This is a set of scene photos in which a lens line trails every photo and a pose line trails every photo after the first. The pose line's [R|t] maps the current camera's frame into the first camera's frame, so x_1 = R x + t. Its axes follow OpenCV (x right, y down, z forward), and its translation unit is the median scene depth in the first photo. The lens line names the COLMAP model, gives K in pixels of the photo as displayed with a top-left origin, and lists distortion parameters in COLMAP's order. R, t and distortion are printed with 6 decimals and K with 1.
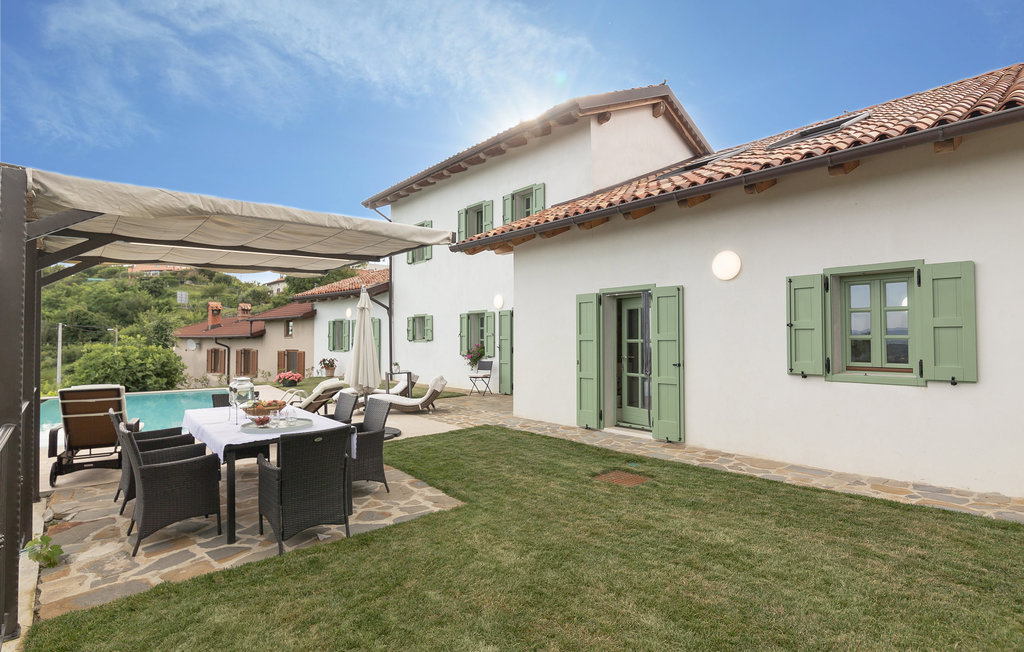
lens RADIAL K [[493.2, 0, 504.7], [0, 493.2, 322.8], [0, 0, 1]] dist [-0.001785, -0.000062]
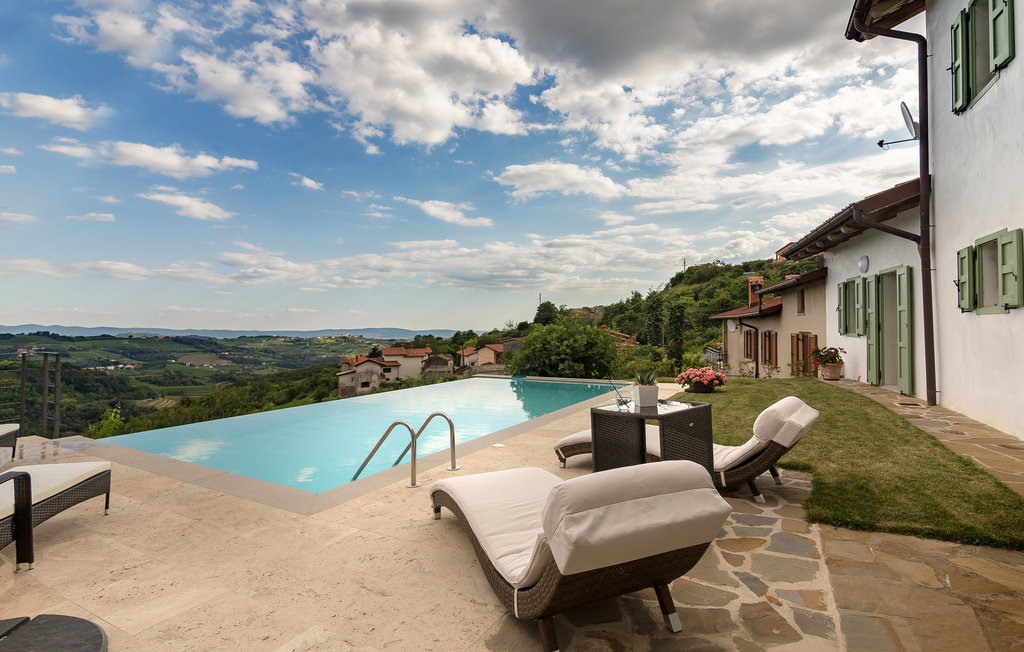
lens RADIAL K [[469.9, 0, 512.0], [0, 469.9, 326.0], [0, 0, 1]] dist [0.000962, 0.000081]
pose [[0.392541, -0.001854, -0.919733, 0.008044], [0.040253, 0.999074, 0.015166, 0.031439], [0.918853, -0.042975, 0.392252, 0.595155]]
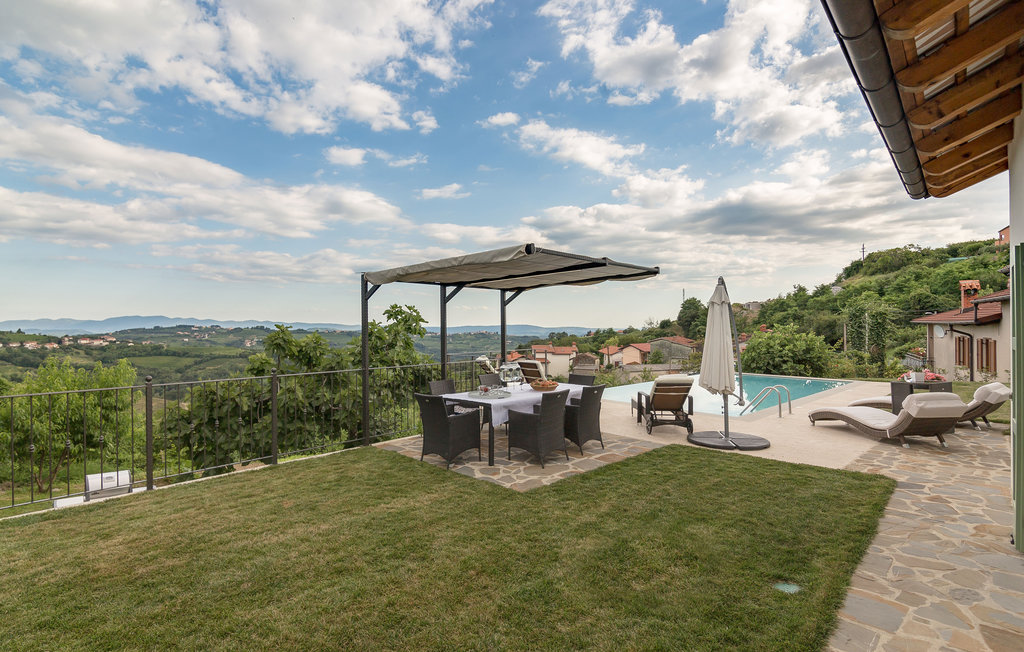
lens RADIAL K [[493.2, 0, 504.7], [0, 493.2, 322.8], [0, 0, 1]] dist [-0.001785, -0.000062]
pose [[0.127357, 0.000831, -0.991857, 0.292542], [0.034682, 0.999384, 0.005290, -0.005844], [0.991250, -0.035074, 0.127250, 0.239818]]
